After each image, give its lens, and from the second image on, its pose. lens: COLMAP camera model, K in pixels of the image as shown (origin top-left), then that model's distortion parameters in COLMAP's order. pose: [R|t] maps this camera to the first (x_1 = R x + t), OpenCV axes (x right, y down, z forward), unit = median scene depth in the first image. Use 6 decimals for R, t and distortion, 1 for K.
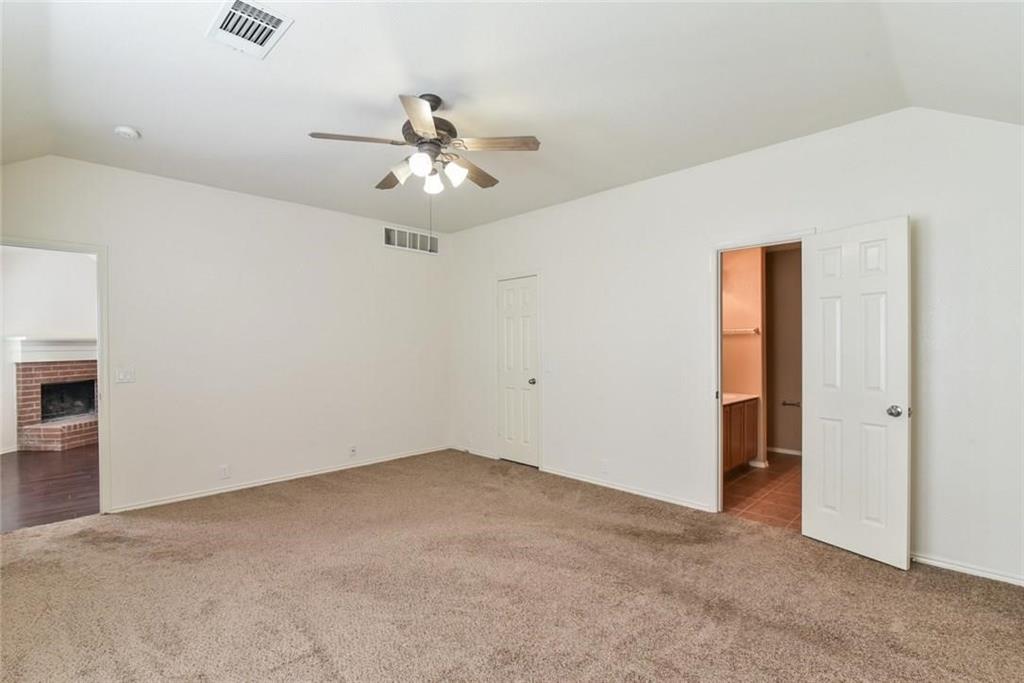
lens RADIAL K [[478.8, 0, 519.6], [0, 478.8, 347.8], [0, 0, 1]] dist [-0.016243, 0.000921]
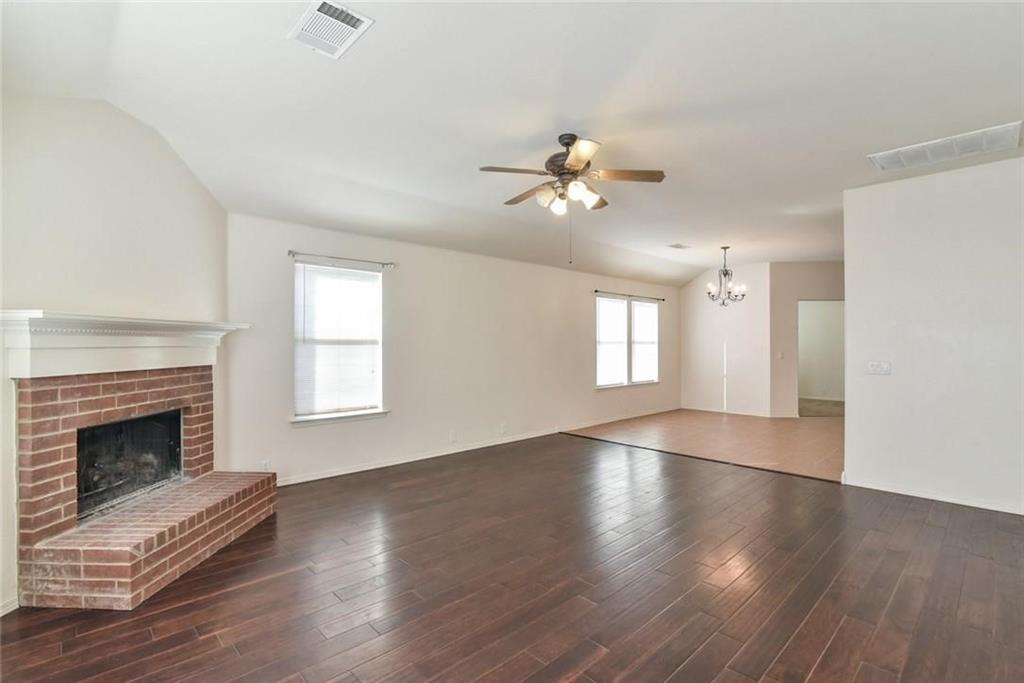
lens RADIAL K [[478.8, 0, 511.4], [0, 478.8, 340.8], [0, 0, 1]] dist [-0.016243, 0.000921]
pose [[0.999785, 0.000965, -0.020707, -0.645475], [-0.001190, 0.999940, -0.010887, 0.004776], [0.020695, 0.010909, 0.999726, 0.611521]]
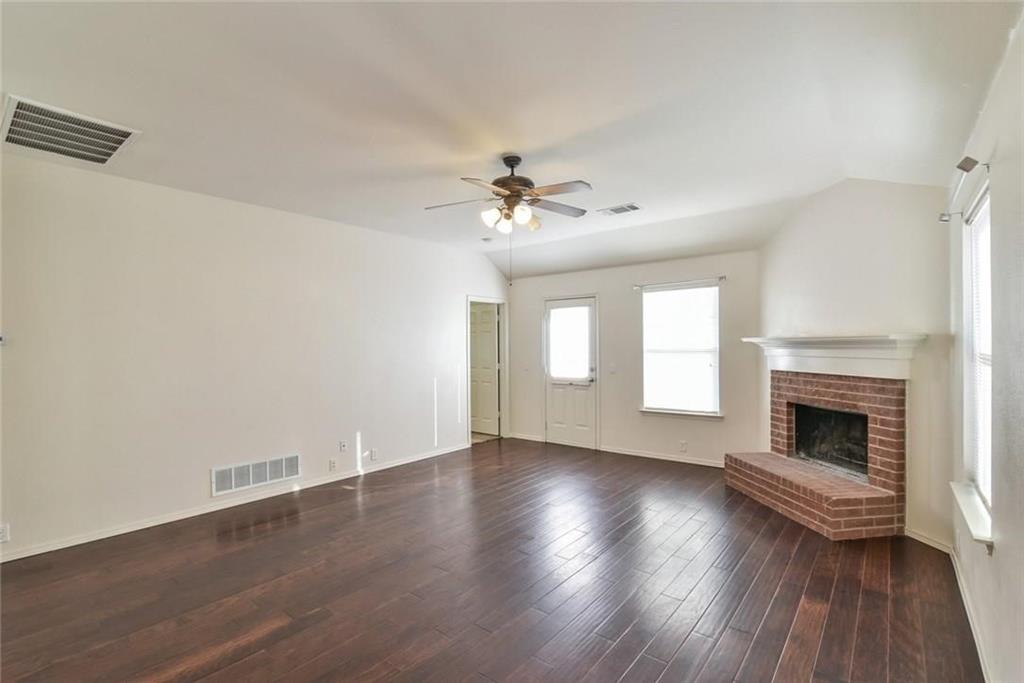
lens RADIAL K [[478.8, 0, 512.3], [0, 478.8, 348.2], [0, 0, 1]] dist [-0.016243, 0.000921]
pose [[-0.993536, 0.011385, -0.112945, -0.527521], [0.009943, 0.999862, 0.013321, -0.019116], [0.113081, 0.012112, -0.993512, 1.707903]]
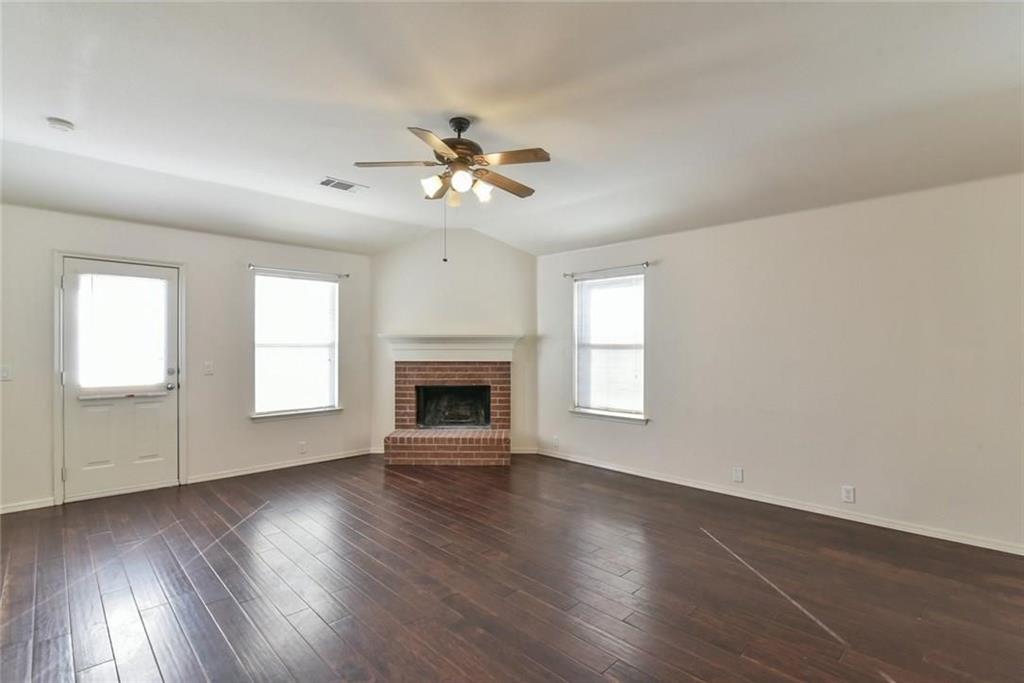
lens RADIAL K [[478.8, 0, 508.8], [0, 478.8, 350.9], [0, 0, 1]] dist [-0.016243, 0.000921]
pose [[-0.005191, 0.006351, -0.999966, -0.097195], [-0.008609, 0.999942, 0.006395, 0.002367], [0.999949, 0.008642, -0.005136, 1.208398]]
